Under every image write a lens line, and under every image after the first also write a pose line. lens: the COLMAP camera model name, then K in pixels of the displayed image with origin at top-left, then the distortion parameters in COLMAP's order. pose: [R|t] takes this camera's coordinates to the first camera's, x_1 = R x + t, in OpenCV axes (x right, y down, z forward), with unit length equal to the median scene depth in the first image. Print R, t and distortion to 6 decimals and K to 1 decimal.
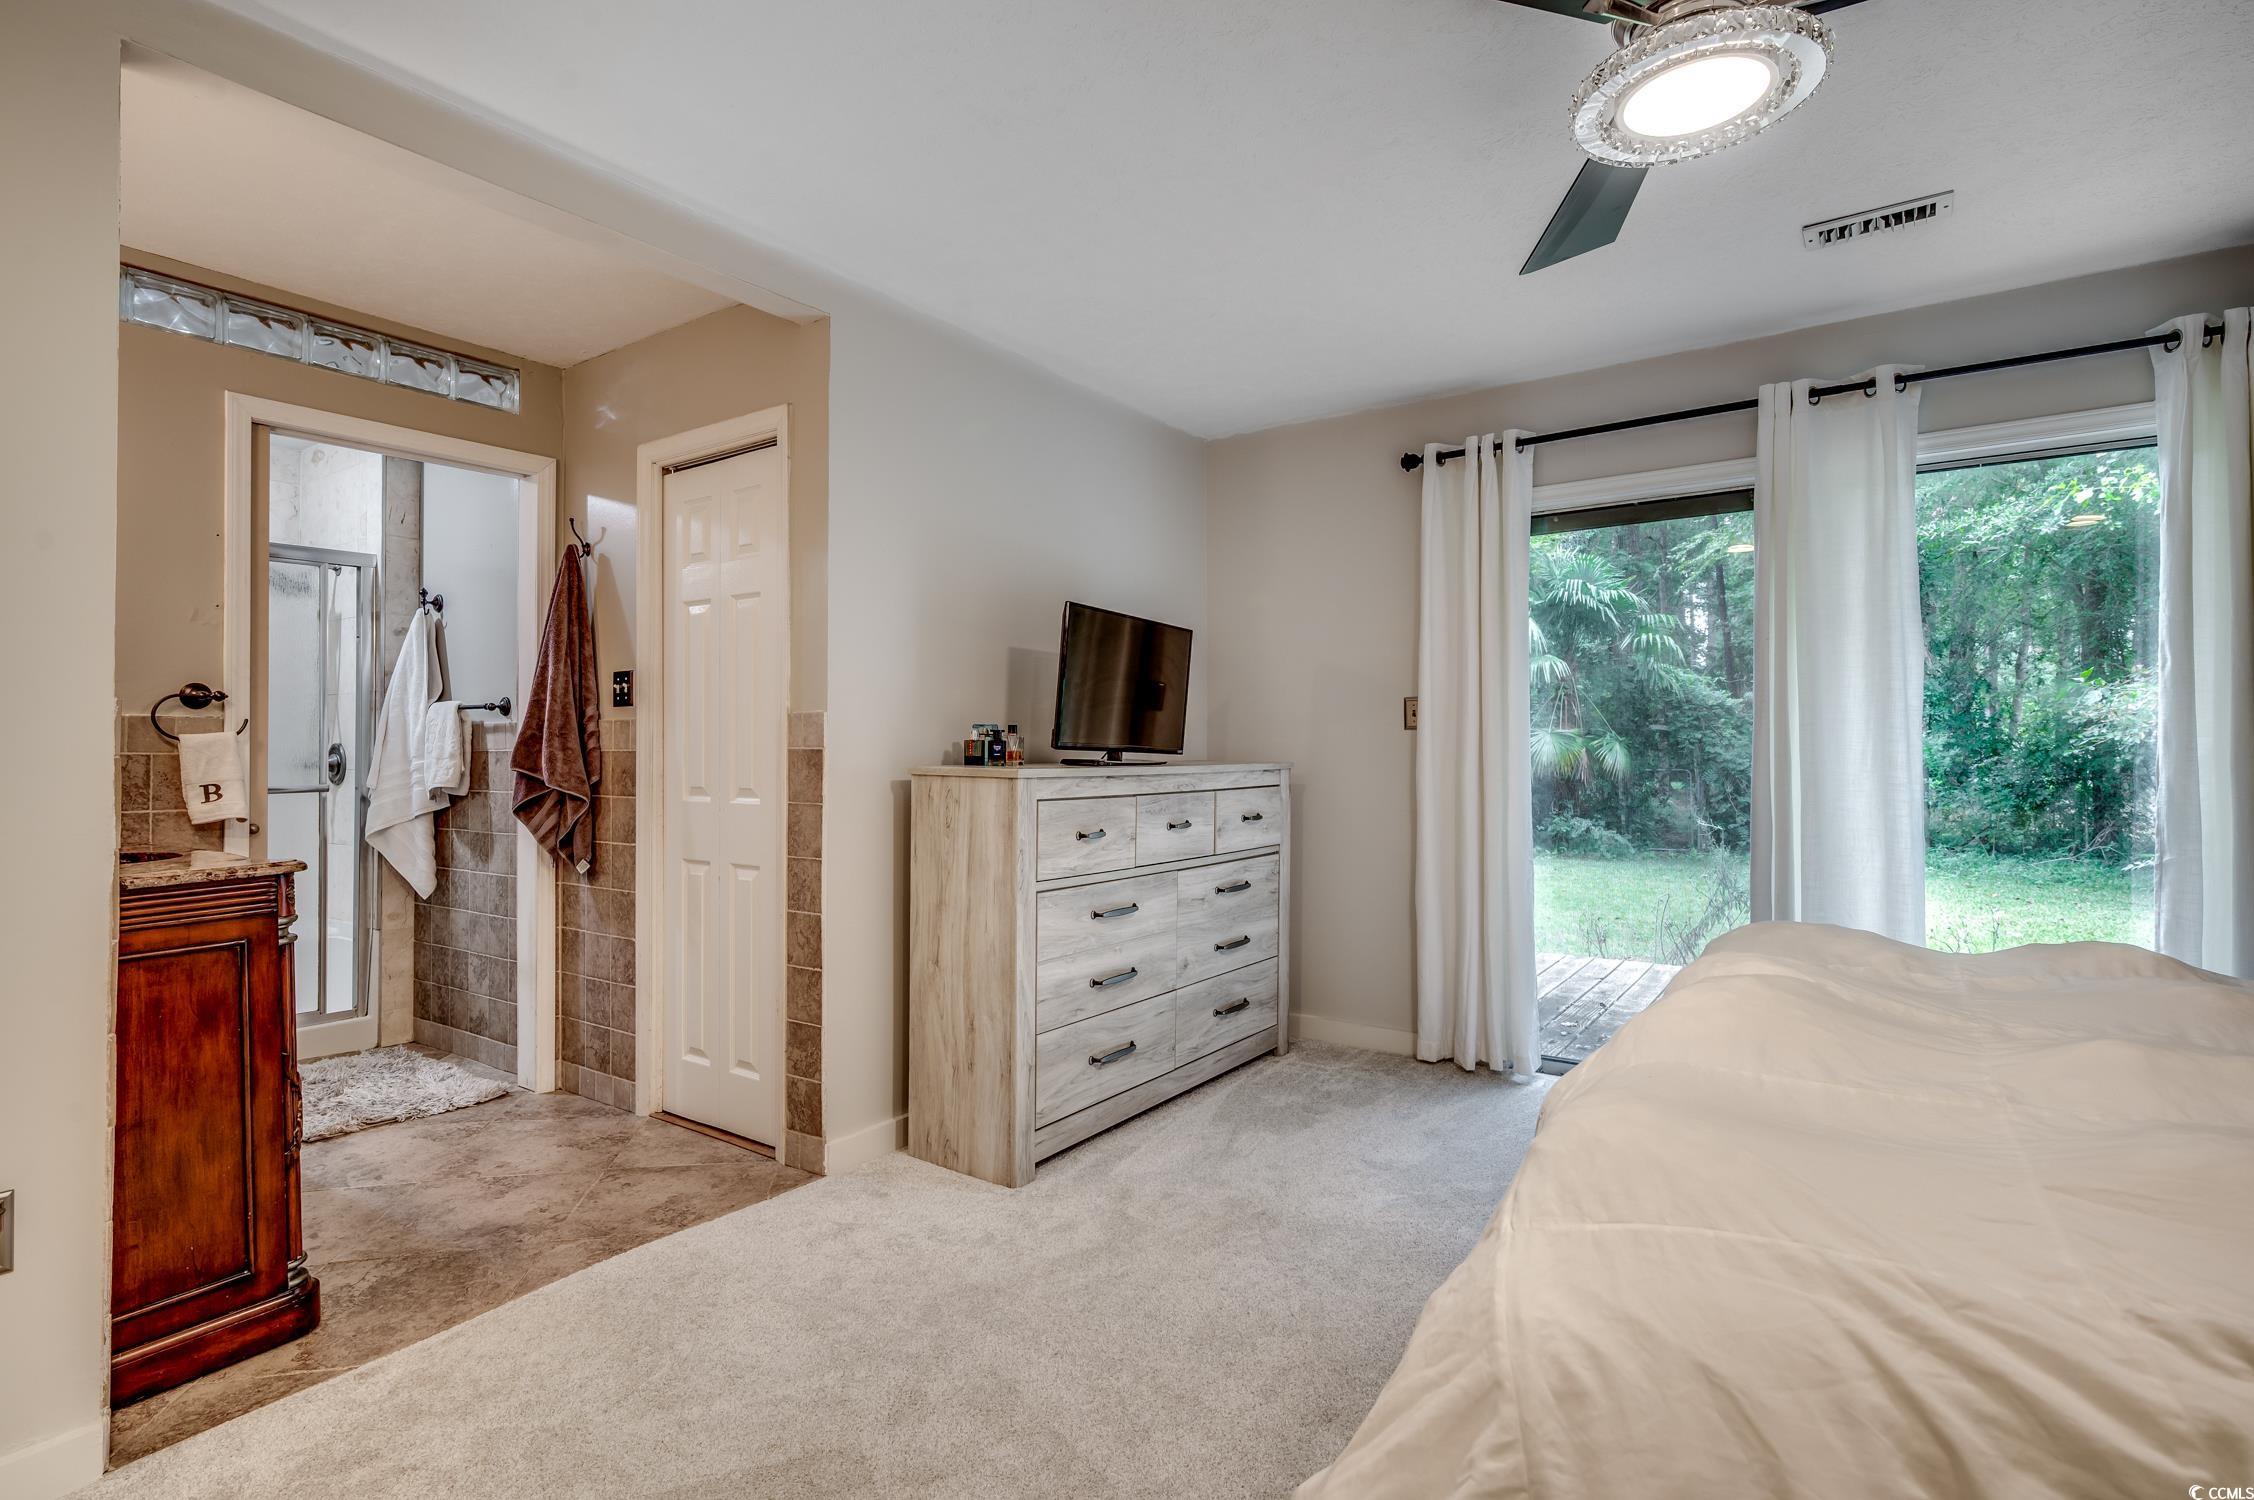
lens RADIAL K [[1107.1, 0, 1127.0], [0, 1107.1, 750.0], [0, 0, 1]] dist [-0.001208, -0.000384]
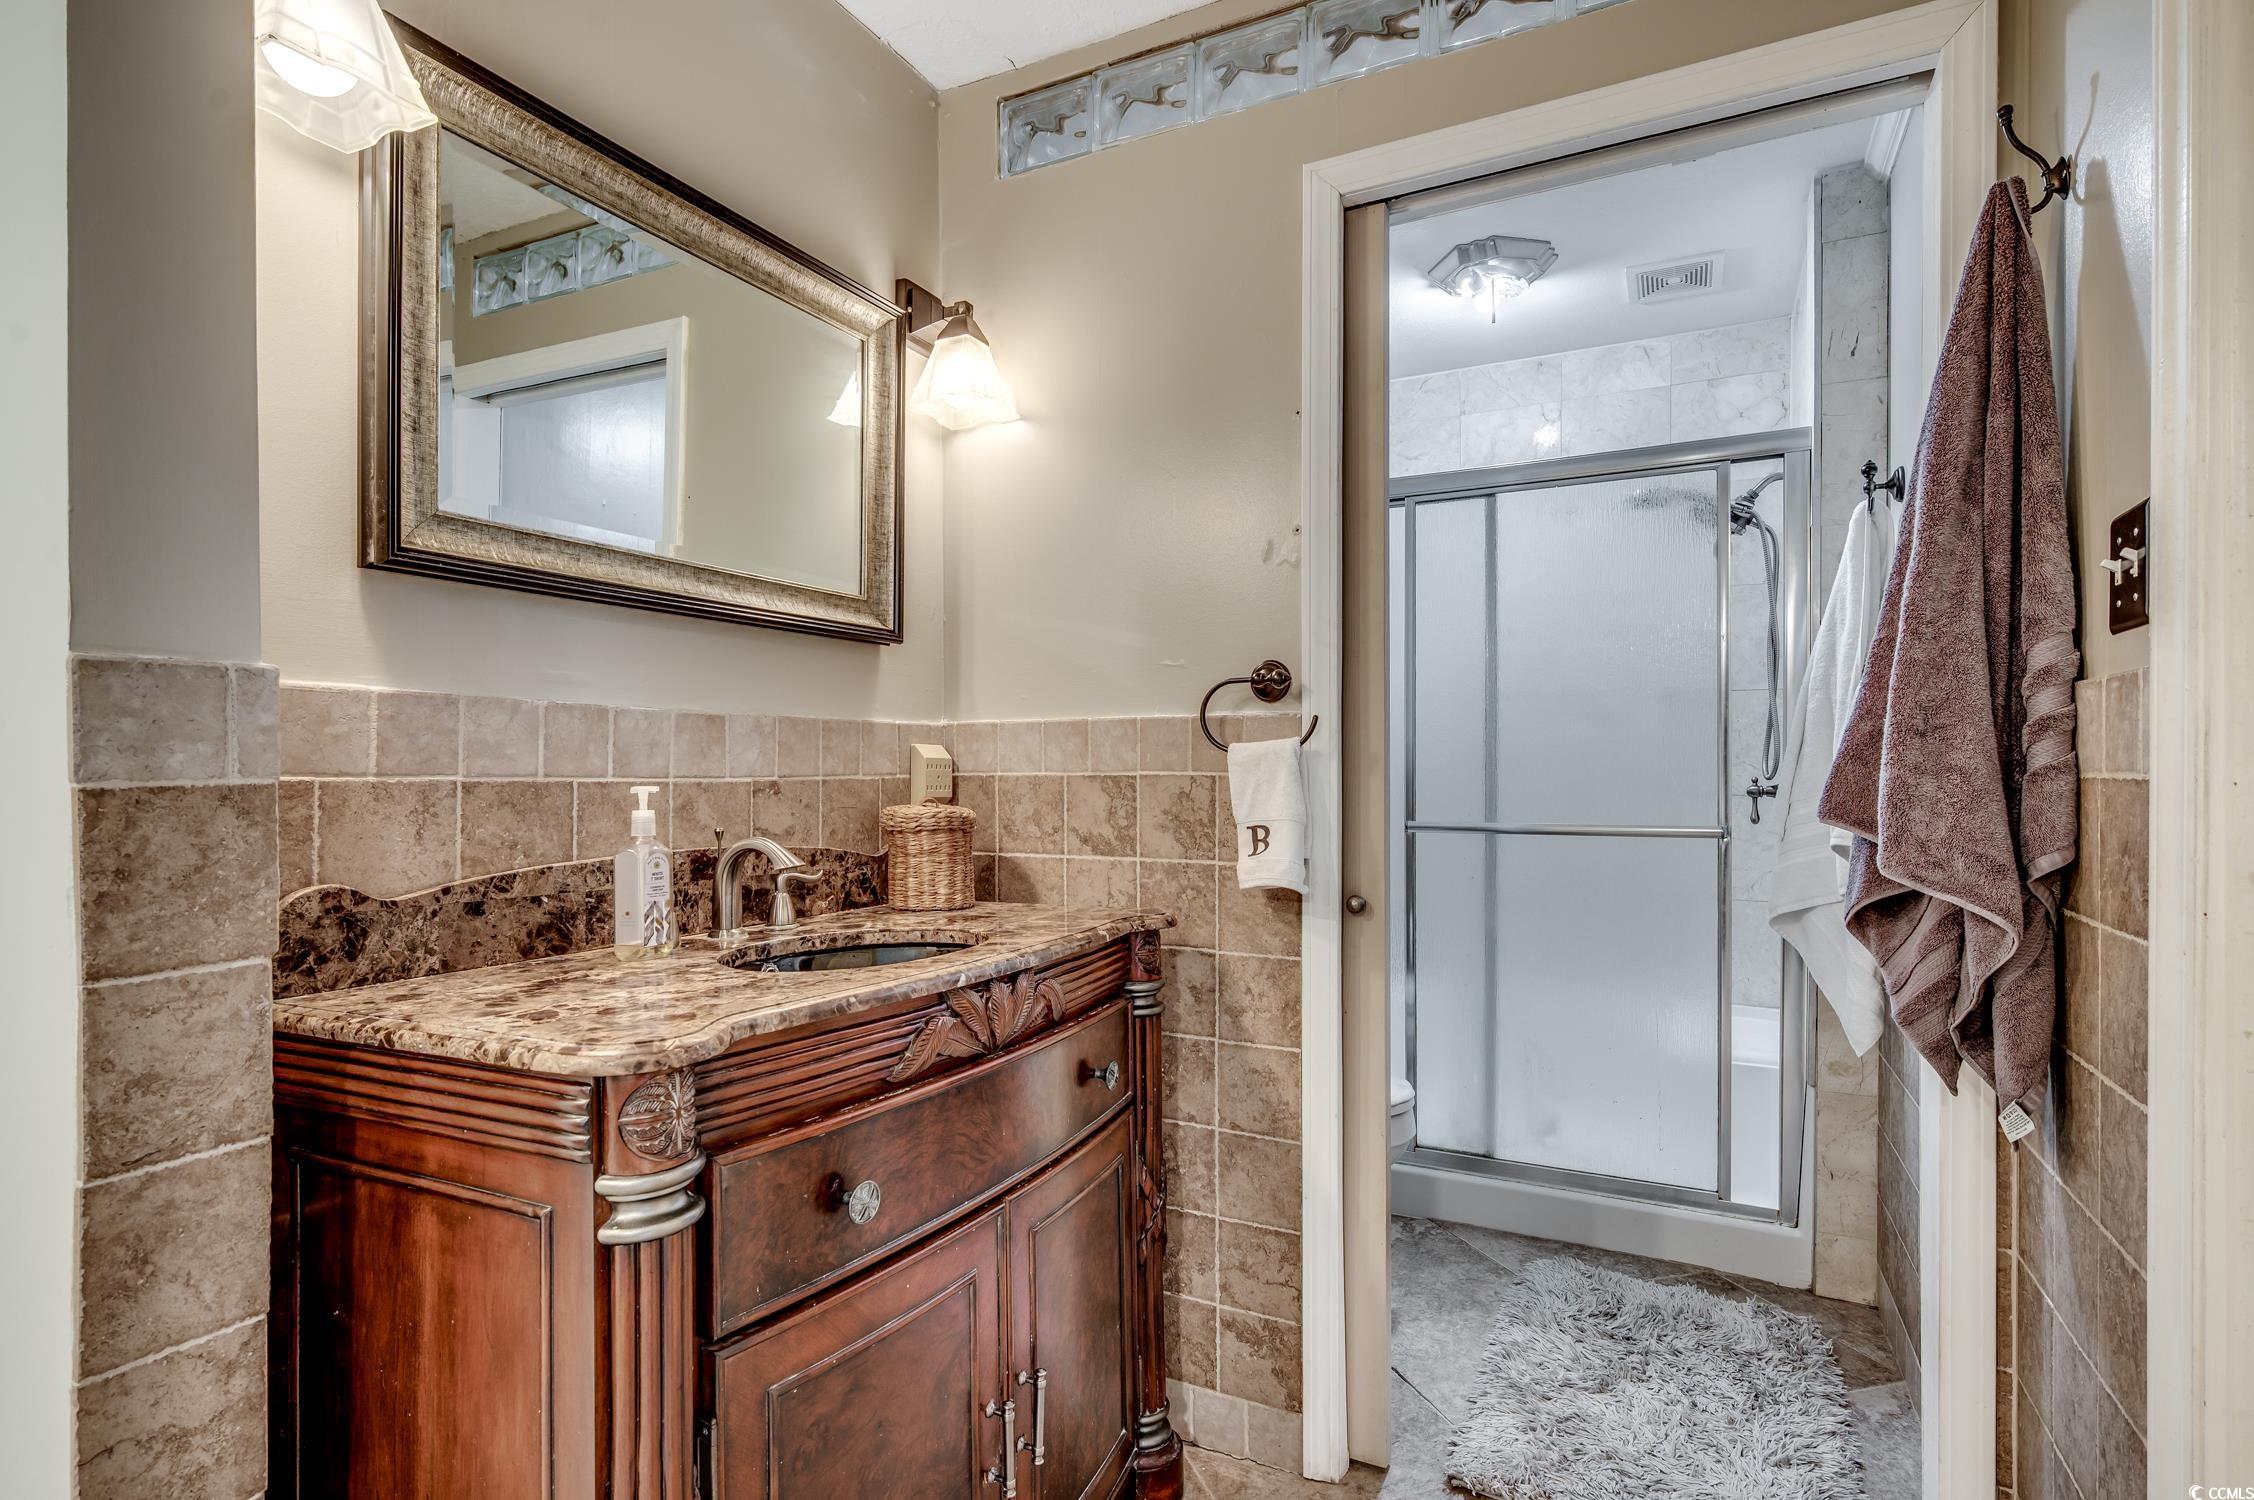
lens RADIAL K [[1107.1, 0, 1127.0], [0, 1107.1, 750.0], [0, 0, 1]] dist [-0.001208, -0.000384]
pose [[0.144254, -0.010533, -0.989485, -0.199028], [-0.001144, 0.999941, -0.010811, -0.002734], [0.989540, 0.002692, 0.144233, 0.687468]]
